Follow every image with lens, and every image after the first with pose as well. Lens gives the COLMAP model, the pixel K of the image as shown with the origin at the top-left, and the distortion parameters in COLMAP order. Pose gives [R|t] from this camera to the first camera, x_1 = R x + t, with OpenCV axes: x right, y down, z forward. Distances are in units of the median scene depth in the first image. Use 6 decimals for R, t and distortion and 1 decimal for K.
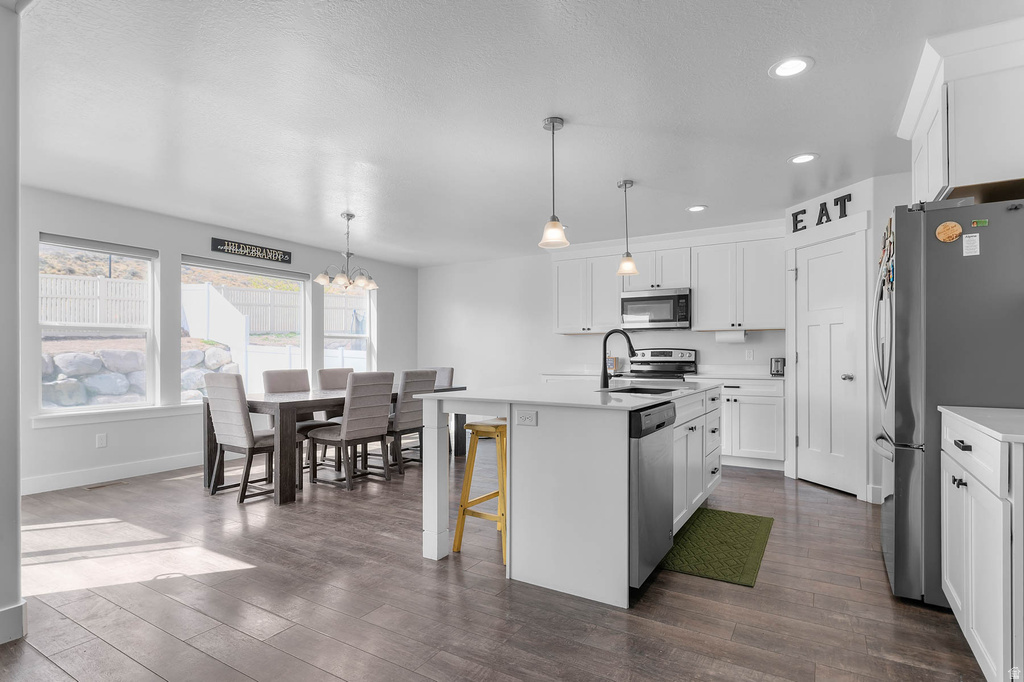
lens RADIAL K [[519.2, 0, 516.5], [0, 519.2, 351.2], [0, 0, 1]] dist [-0.000843, -0.000608]
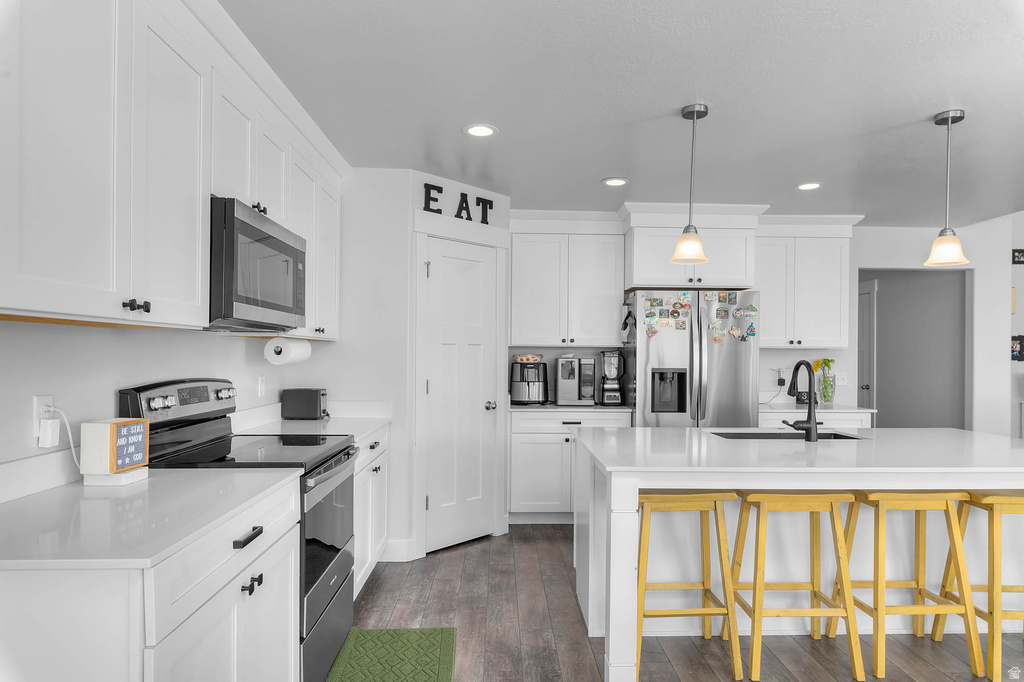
lens RADIAL K [[625.5, 0, 534.3], [0, 625.5, 337.2], [0, 0, 1]] dist [0.005262, 0.001458]
pose [[-0.571175, 0.020300, 0.820577, -0.217866], [-0.012775, 0.999353, -0.033615, -0.025075], [-0.820729, -0.029683, -0.570546, 1.191039]]
